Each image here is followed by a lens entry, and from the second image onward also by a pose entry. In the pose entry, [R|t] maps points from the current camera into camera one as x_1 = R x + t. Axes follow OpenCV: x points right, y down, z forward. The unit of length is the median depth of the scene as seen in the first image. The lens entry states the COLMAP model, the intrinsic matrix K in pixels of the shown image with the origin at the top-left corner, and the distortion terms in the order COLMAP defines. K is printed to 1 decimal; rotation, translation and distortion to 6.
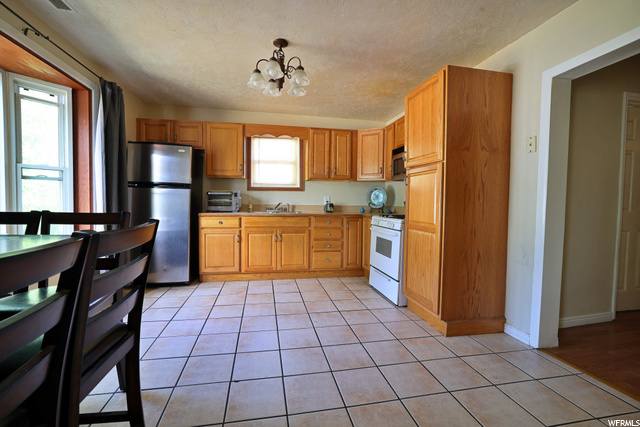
lens RADIAL K [[273.5, 0, 315.0], [0, 273.5, 213.2], [0, 0, 1]] dist [-0.031289, 0.003726]
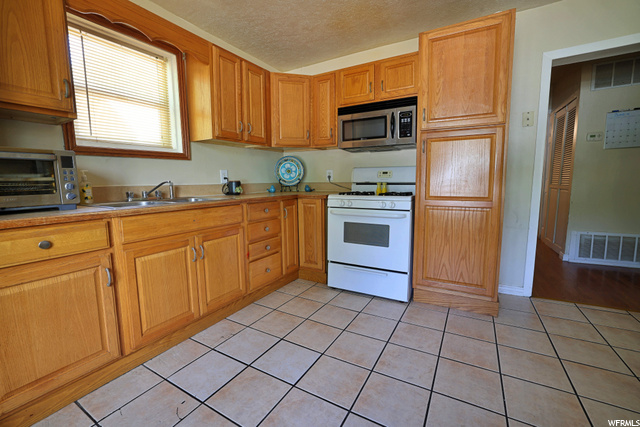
lens RADIAL K [[273.5, 0, 319.0], [0, 273.5, 211.6], [0, 0, 1]] dist [-0.031289, 0.003726]
pose [[0.659460, -0.107908, 0.743955, -0.348596], [0.054640, 0.993907, 0.095729, -0.017475], [-0.749751, -0.022479, 0.661338, 0.517126]]
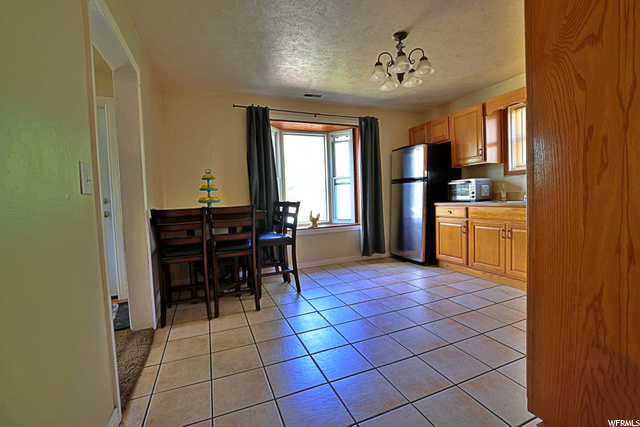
lens RADIAL K [[273.5, 0, 319.8], [0, 273.5, 210.9], [0, 0, 1]] dist [-0.031289, 0.003726]
pose [[0.194406, 0.026258, -0.980570, 0.527324], [-0.000759, 0.999645, 0.026618, 0.003927], [0.980921, -0.004431, 0.194357, 0.316415]]
